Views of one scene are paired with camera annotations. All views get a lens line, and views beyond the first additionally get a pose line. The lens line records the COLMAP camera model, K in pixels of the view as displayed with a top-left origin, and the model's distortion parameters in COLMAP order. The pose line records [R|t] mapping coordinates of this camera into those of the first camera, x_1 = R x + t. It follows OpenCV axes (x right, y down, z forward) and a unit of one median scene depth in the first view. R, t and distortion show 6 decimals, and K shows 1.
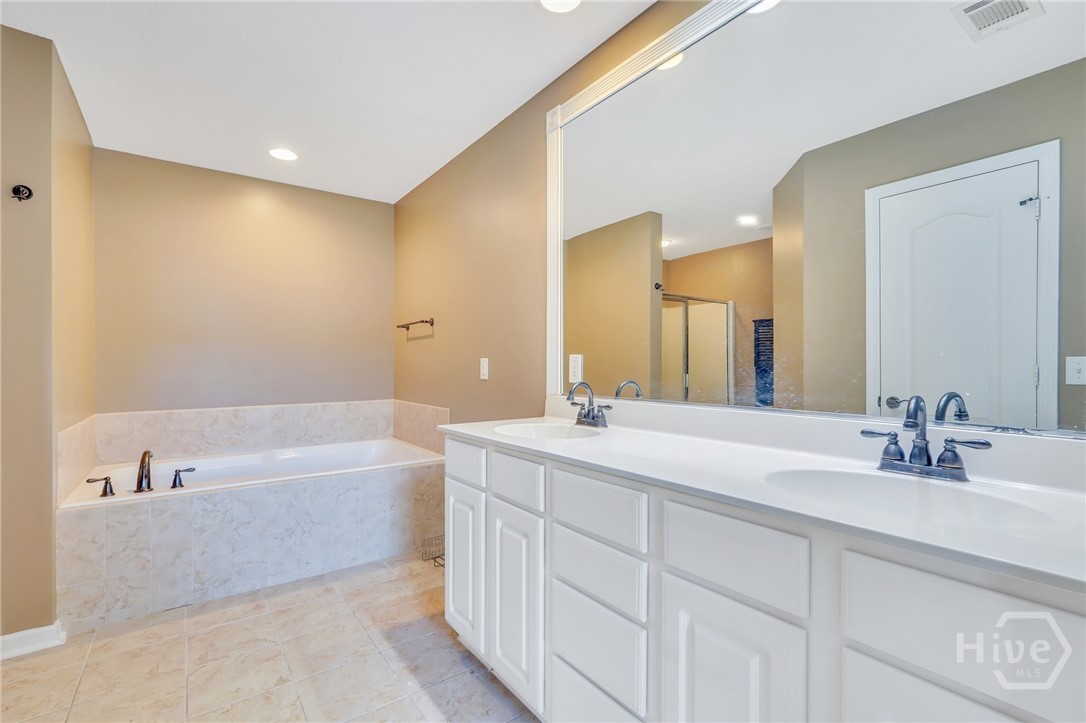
lens RADIAL K [[488.6, 0, 541.3], [0, 488.6, 363.4], [0, 0, 1]] dist [-0.009469, 0.007112]
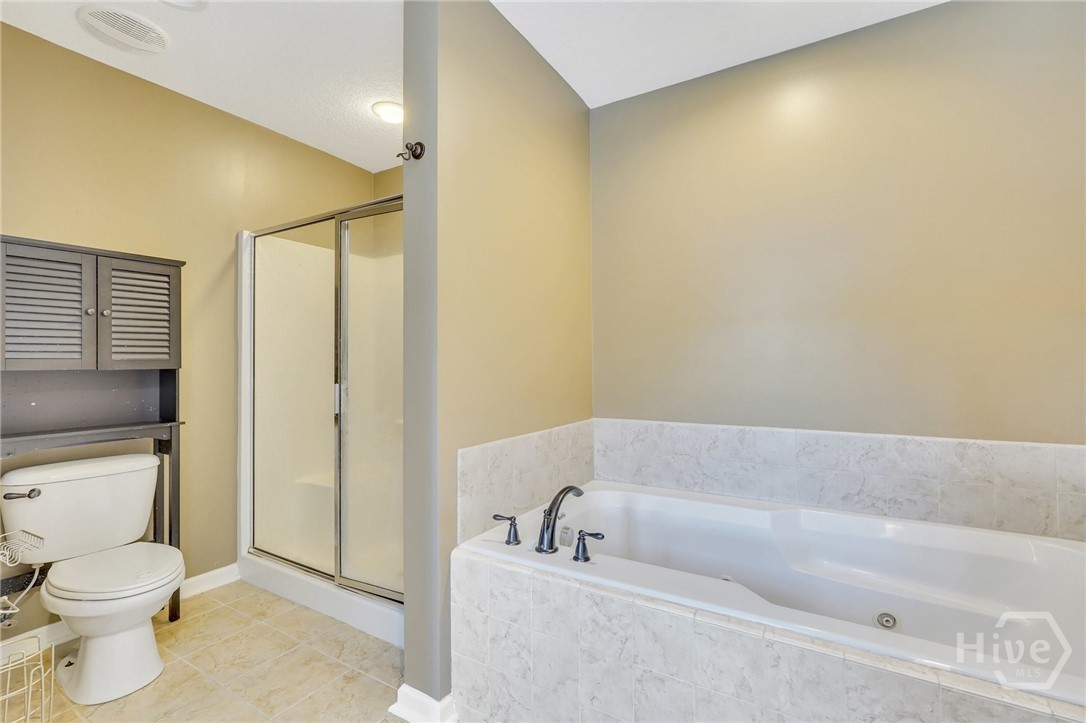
lens RADIAL K [[488.6, 0, 544.0], [0, 488.6, 355.1], [0, 0, 1]] dist [-0.009469, 0.007112]
pose [[0.385470, -0.009569, -0.922671, -0.191930], [0.006915, 0.999948, -0.007481, -0.000806], [0.922694, -0.003497, 0.385517, 0.721187]]
